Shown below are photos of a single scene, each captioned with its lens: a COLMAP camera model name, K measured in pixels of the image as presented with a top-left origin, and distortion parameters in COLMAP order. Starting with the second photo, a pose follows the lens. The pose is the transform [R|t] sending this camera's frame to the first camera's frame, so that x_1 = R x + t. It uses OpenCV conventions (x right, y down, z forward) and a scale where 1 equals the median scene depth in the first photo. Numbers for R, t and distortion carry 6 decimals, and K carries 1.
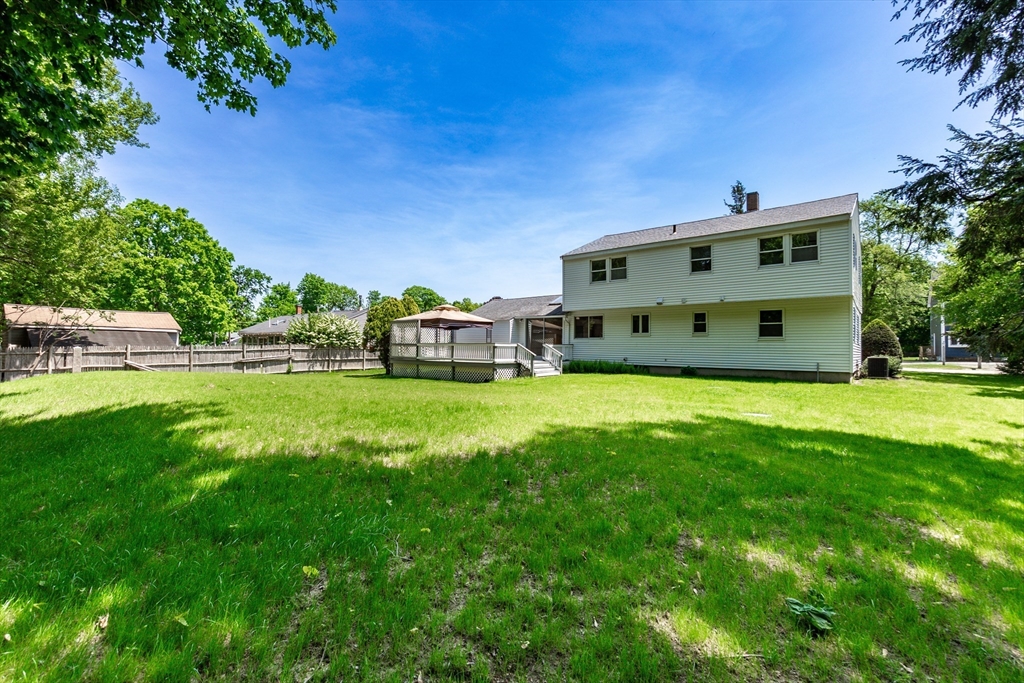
lens RADIAL K [[446.1, 0, 516.6], [0, 446.1, 345.3], [0, 0, 1]] dist [-0.001500, 0.001468]
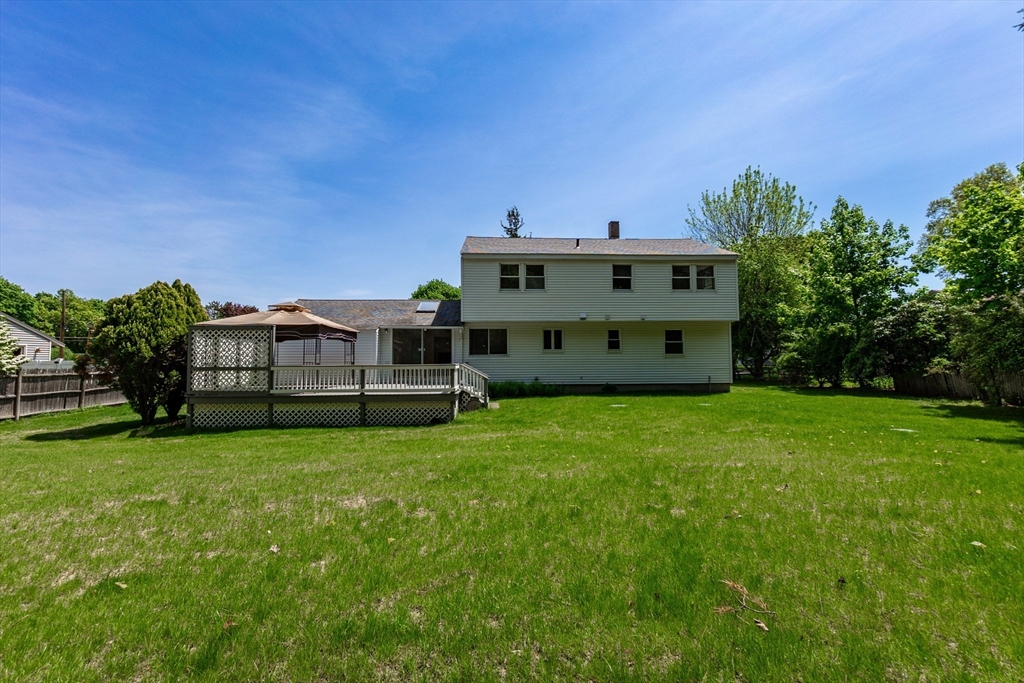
lens RADIAL K [[446.1, 0, 511.8], [0, 446.1, 336.9], [0, 0, 1]] dist [-0.001500, 0.001468]
pose [[0.738196, 0.020661, 0.674269, -0.381351], [0.008741, 0.999154, -0.040186, -0.016621], [-0.674529, 0.035559, 0.737391, 0.362425]]
